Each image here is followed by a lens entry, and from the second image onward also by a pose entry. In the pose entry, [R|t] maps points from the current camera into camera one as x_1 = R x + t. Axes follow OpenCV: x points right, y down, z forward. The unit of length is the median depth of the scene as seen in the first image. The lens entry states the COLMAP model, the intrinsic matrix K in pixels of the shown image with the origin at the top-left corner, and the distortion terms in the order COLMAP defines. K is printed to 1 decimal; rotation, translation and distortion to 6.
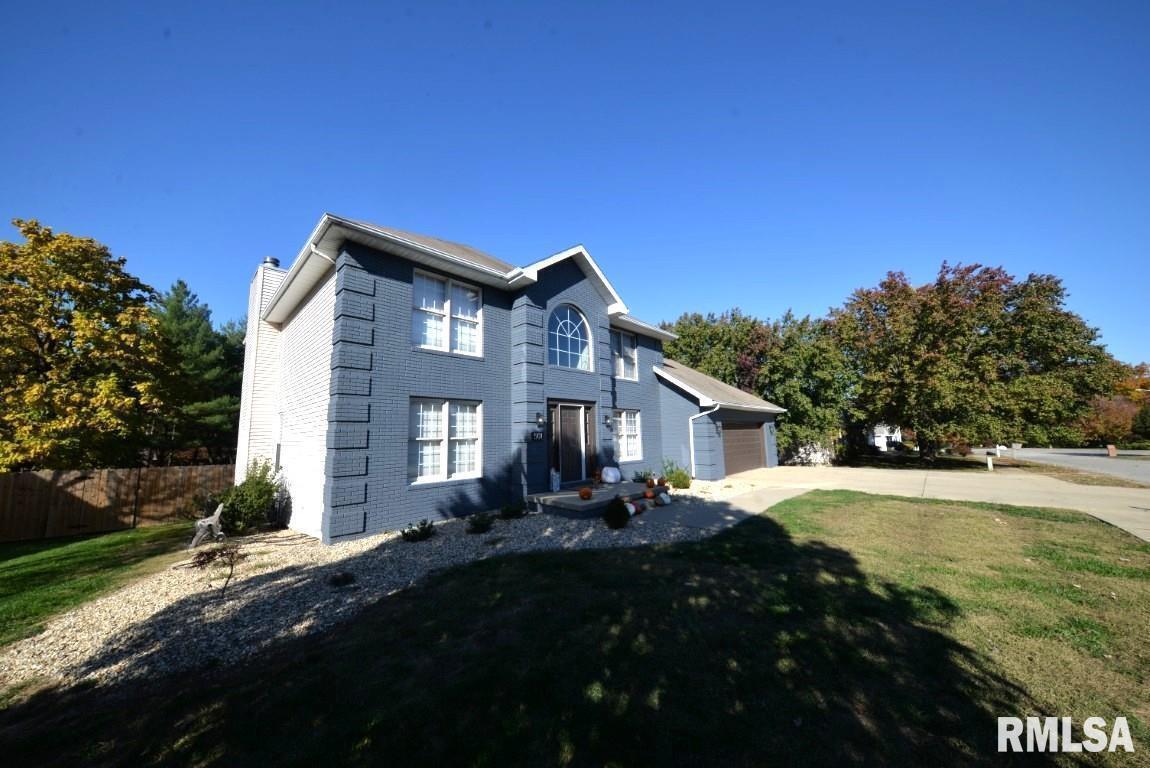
lens RADIAL K [[377.7, 0, 576.4], [0, 377.7, 387.8], [0, 0, 1]] dist [0.003260, -0.005635]
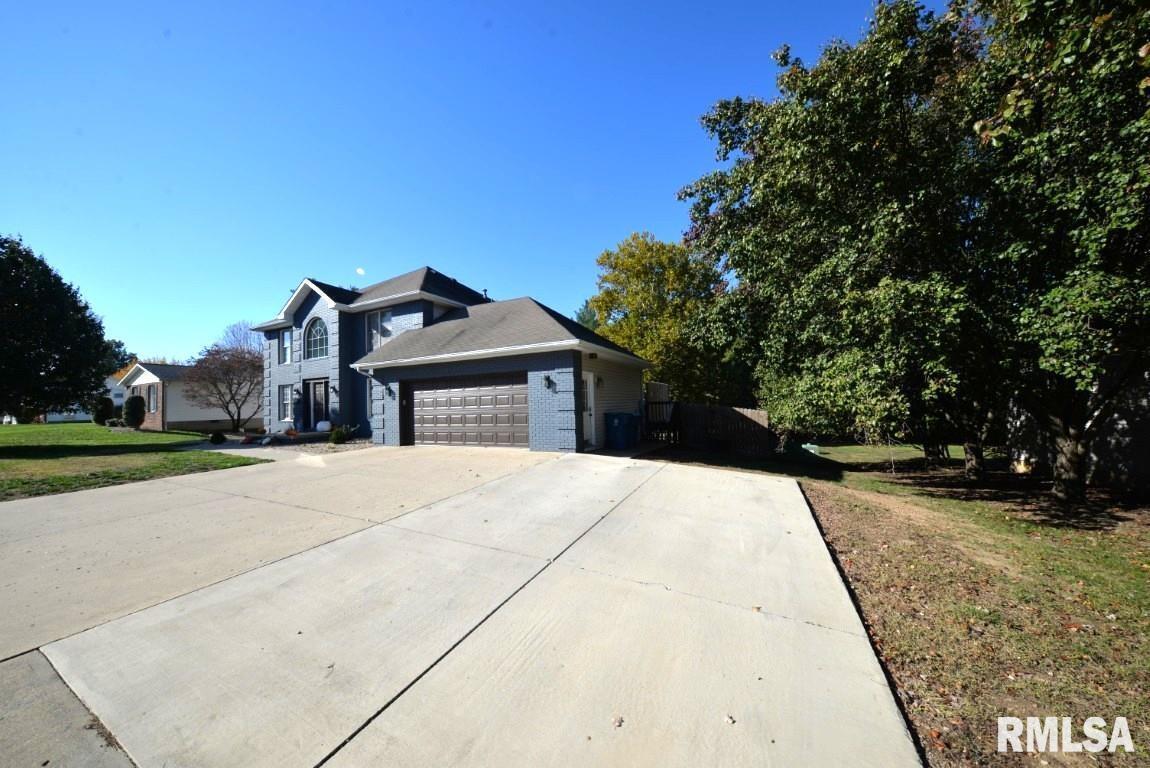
lens RADIAL K [[377.7, 0, 576.4], [0, 377.7, 387.8], [0, 0, 1]] dist [0.003260, -0.005635]
pose [[0.276127, -0.026282, -0.960762, 1.827880], [0.135410, 0.990719, 0.011816, 0.201561], [0.951534, -0.133359, 0.277124, 1.608355]]
